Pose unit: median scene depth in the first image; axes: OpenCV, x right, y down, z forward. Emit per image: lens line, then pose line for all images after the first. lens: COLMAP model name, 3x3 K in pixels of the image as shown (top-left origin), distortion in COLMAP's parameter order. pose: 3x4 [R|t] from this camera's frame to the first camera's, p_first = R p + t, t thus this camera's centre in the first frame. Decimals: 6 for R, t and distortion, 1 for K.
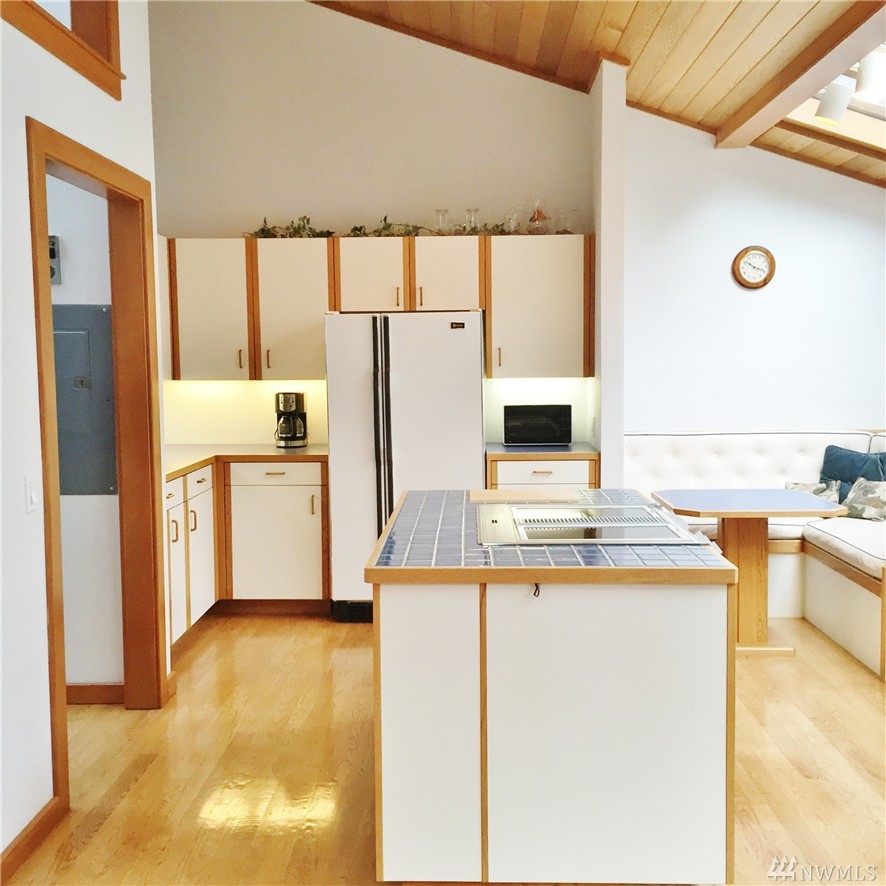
lens RADIAL K [[1013.8, 0, 440.7], [0, 1013.8, 442.4], [0, 0, 1]] dist [0.053379, 0.000000]
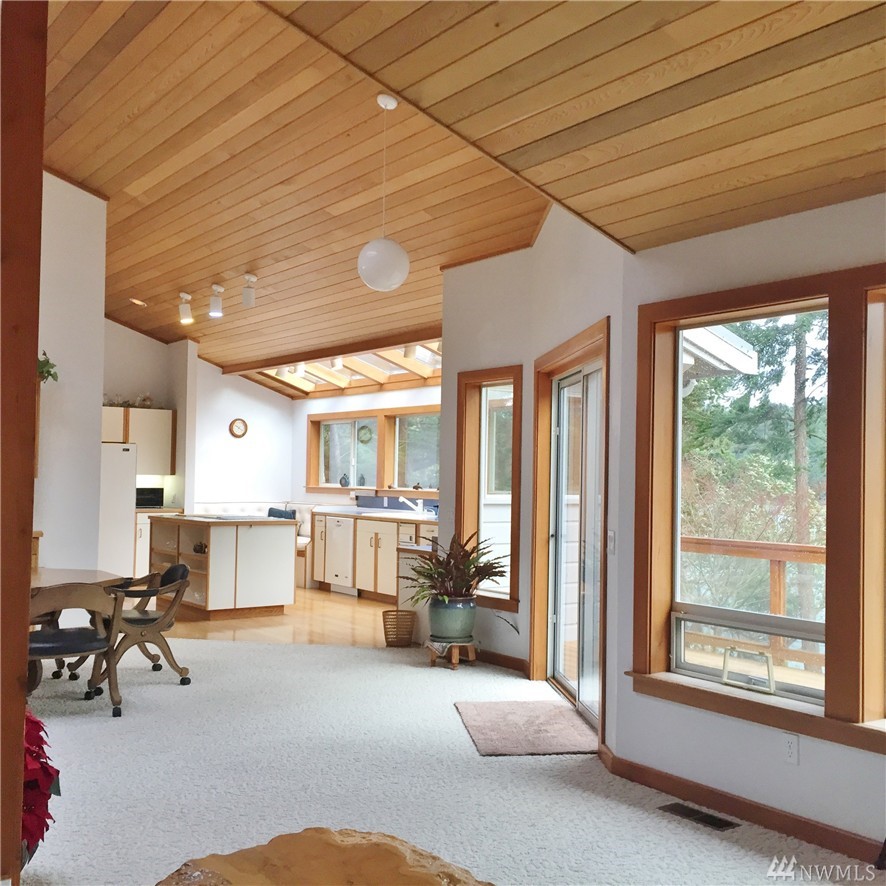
lens RADIAL K [[1013.8, 0, 439.7], [0, 1013.8, 448.1], [0, 0, 1]] dist [0.053379, 0.000000]
pose [[0.796374, 0.036134, 0.603723, -0.766146], [0.026830, 0.995120, -0.094952, 0.106663], [-0.604208, 0.091815, 0.791519, -1.145629]]
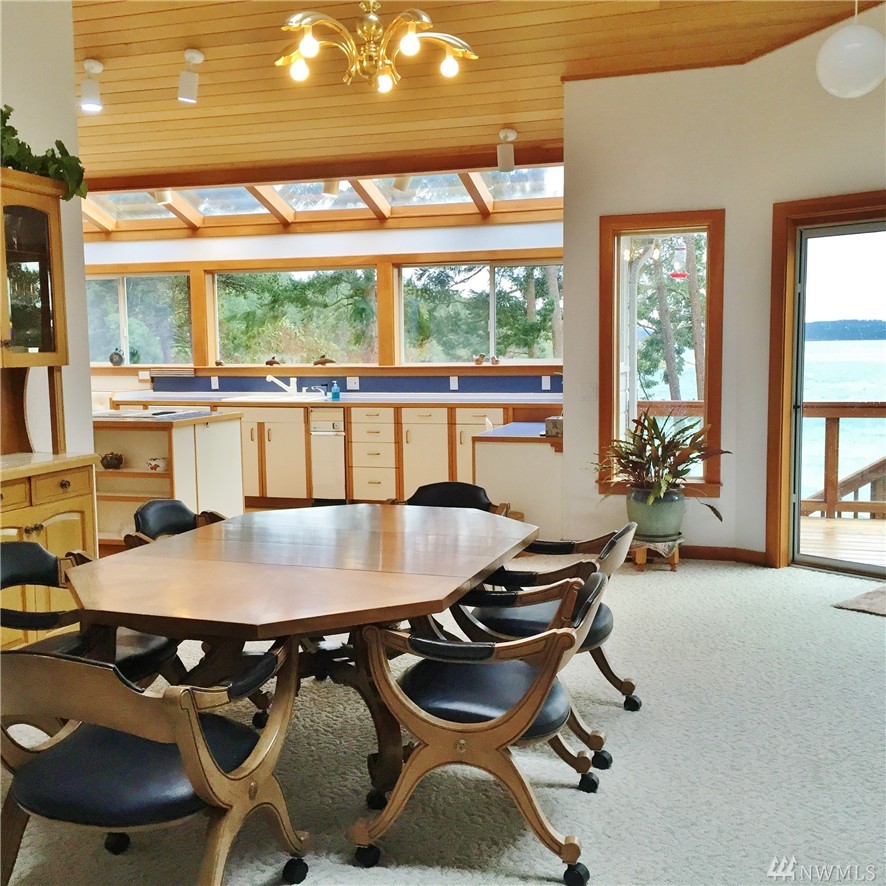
lens RADIAL K [[1013.8, 0, 446.9], [0, 1013.8, 442.4], [0, 0, 1]] dist [0.053379, 0.000000]
pose [[0.277592, -0.088154, 0.956646, -1.075566], [0.086944, 0.994000, 0.066367, 0.030684], [-0.956757, 0.064752, 0.283591, -0.176710]]
